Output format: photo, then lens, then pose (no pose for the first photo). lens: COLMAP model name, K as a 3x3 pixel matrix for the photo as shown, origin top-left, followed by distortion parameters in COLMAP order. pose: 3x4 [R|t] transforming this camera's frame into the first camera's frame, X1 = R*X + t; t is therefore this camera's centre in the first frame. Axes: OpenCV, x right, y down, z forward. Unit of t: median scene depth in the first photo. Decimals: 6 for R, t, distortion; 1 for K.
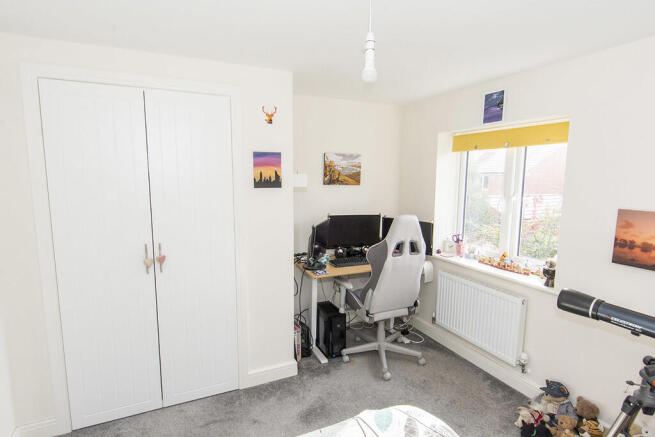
lens RADIAL K [[346.0, 0, 327.5], [0, 346.0, 218.5], [0, 0, 1]] dist [0.000137, -0.000054]
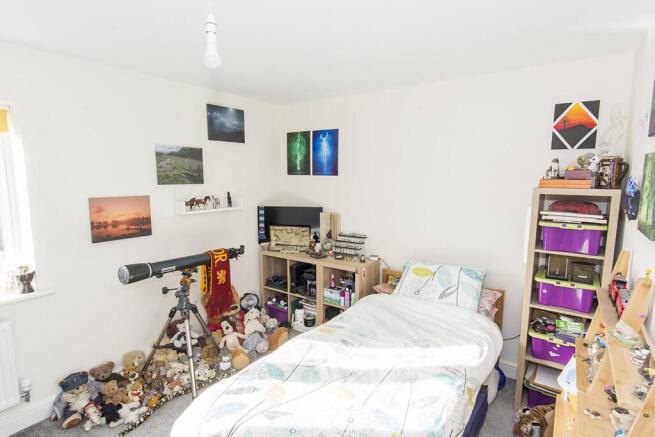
lens RADIAL K [[346.0, 0, 327.5], [0, 346.0, 218.5], [0, 0, 1]] dist [0.000137, -0.000054]
pose [[-0.485650, -0.115878, 0.866439, -0.627517], [0.104845, 0.976298, 0.189338, -0.102676], [-0.867843, 0.182794, -0.461990, 0.880126]]
